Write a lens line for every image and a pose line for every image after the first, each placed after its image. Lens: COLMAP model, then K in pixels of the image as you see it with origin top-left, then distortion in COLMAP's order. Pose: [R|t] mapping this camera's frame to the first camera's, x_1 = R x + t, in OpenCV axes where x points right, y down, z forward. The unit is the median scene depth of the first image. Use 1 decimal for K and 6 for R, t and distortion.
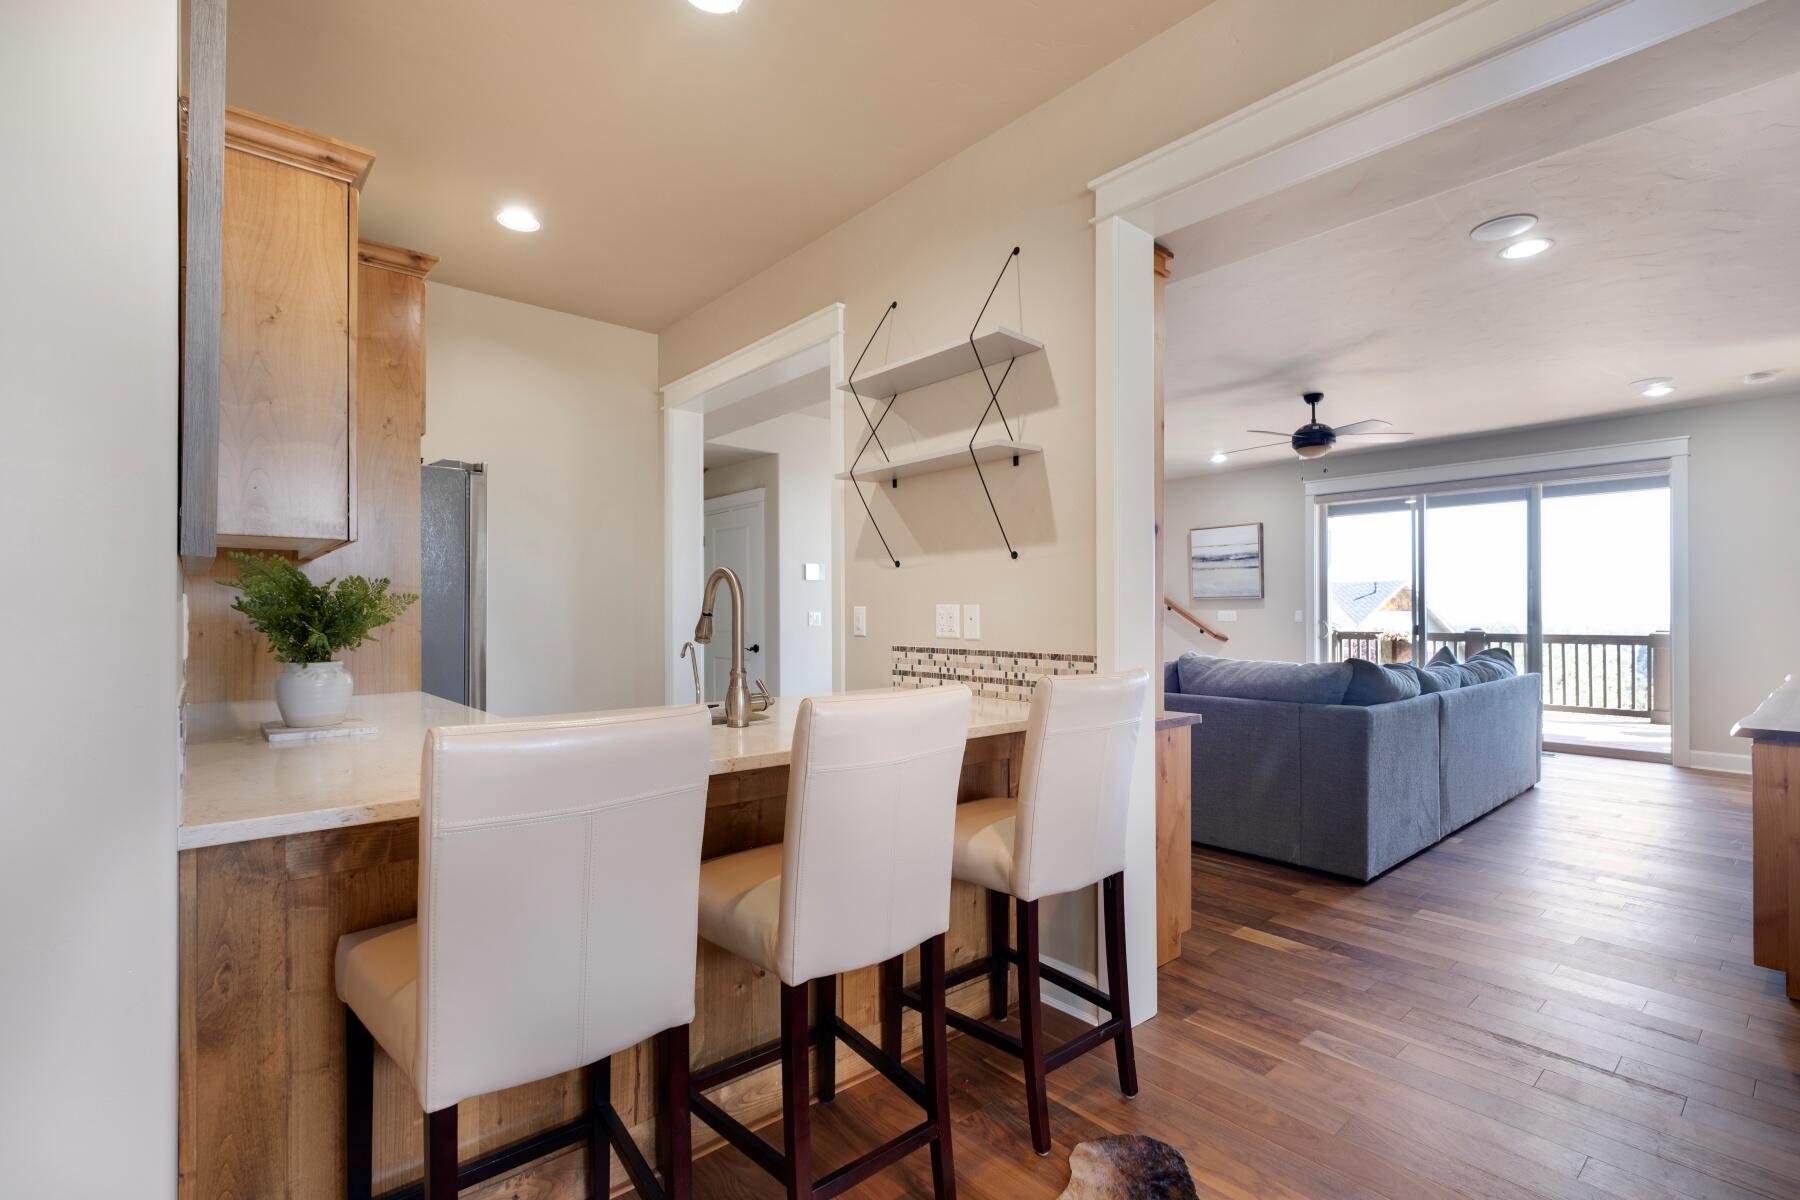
lens RADIAL K [[825.3, 0, 897.1], [0, 825.3, 601.2], [0, 0, 1]] dist [0.001865, 0.001337]
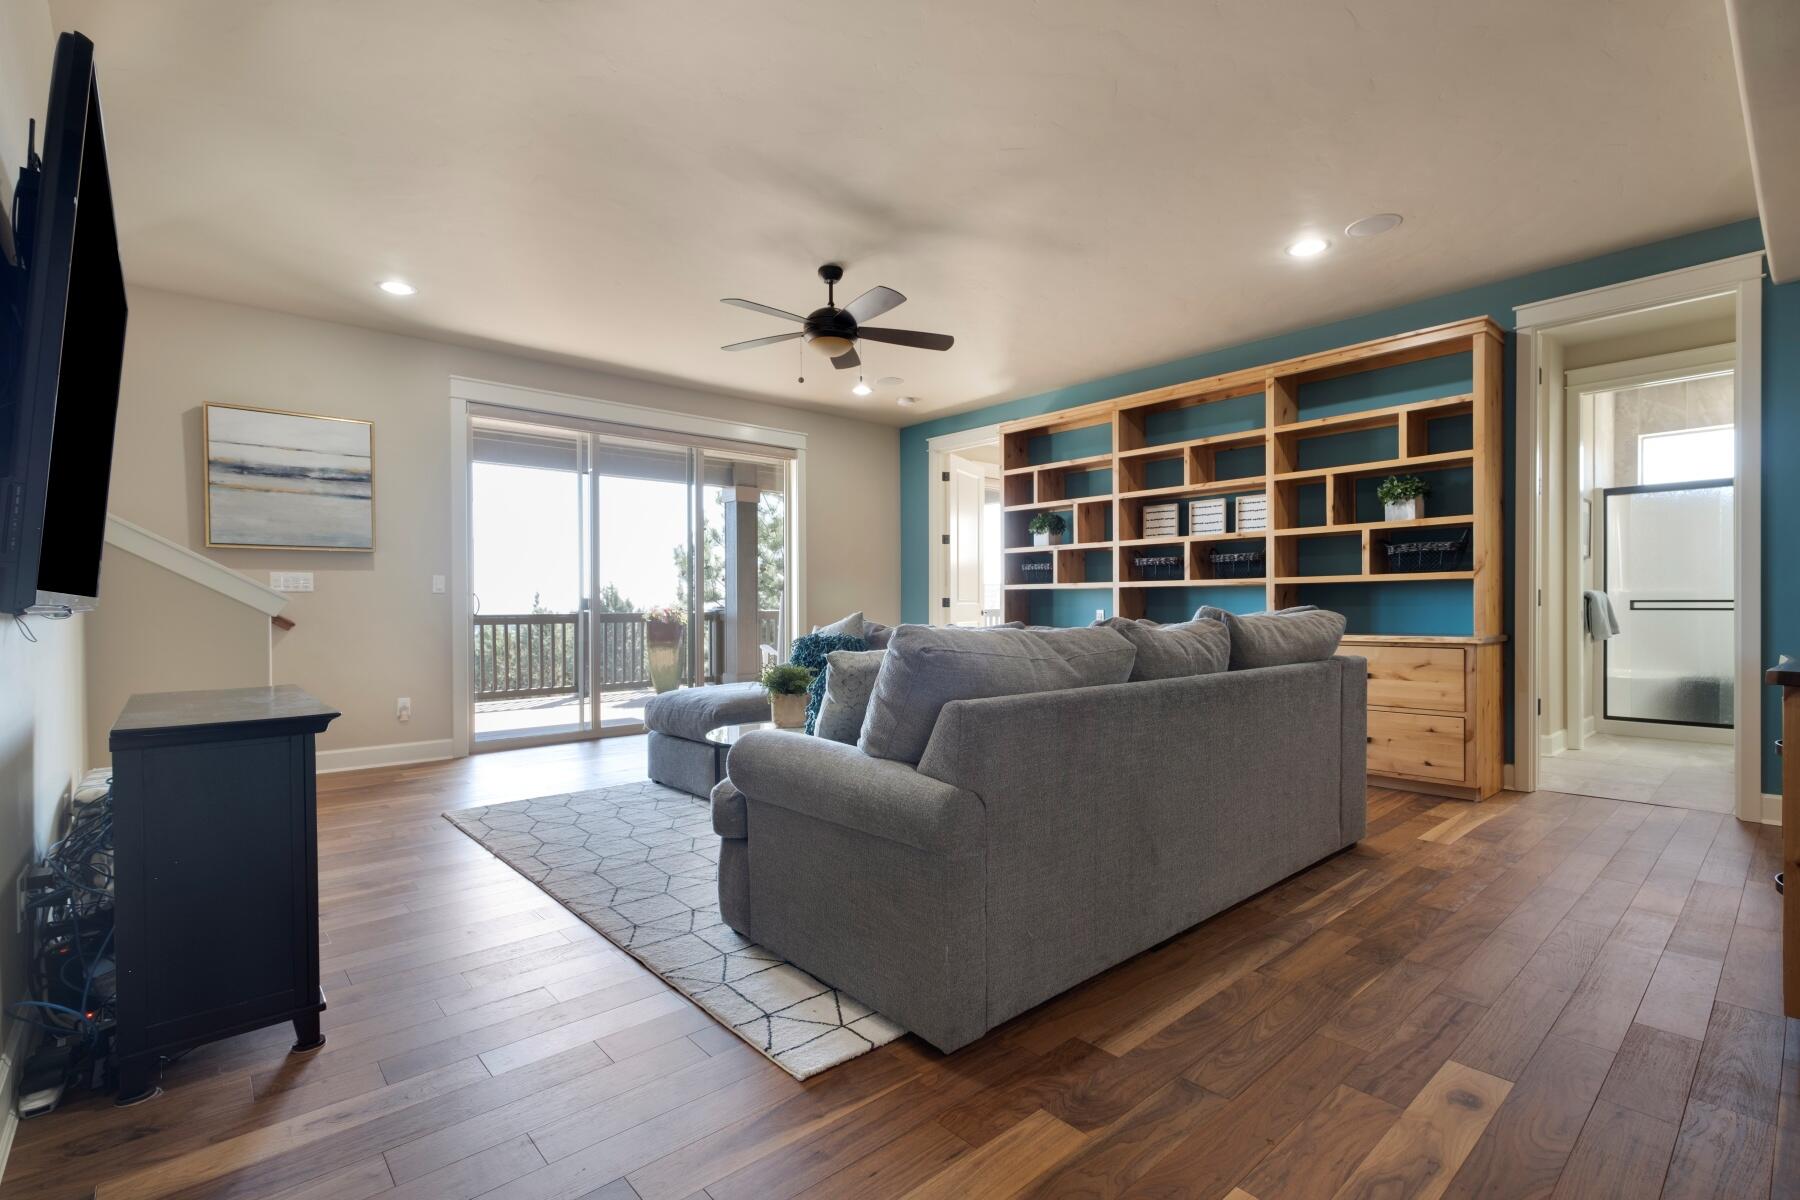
lens RADIAL K [[825.3, 0, 901.6], [0, 825.3, 610.7], [0, 0, 1]] dist [0.001865, 0.001337]
pose [[-0.019151, -0.003216, 0.999811, -0.148576], [-0.009283, 0.999952, 0.003038, 0.032091], [-0.999774, -0.009223, -0.019180, 0.622317]]
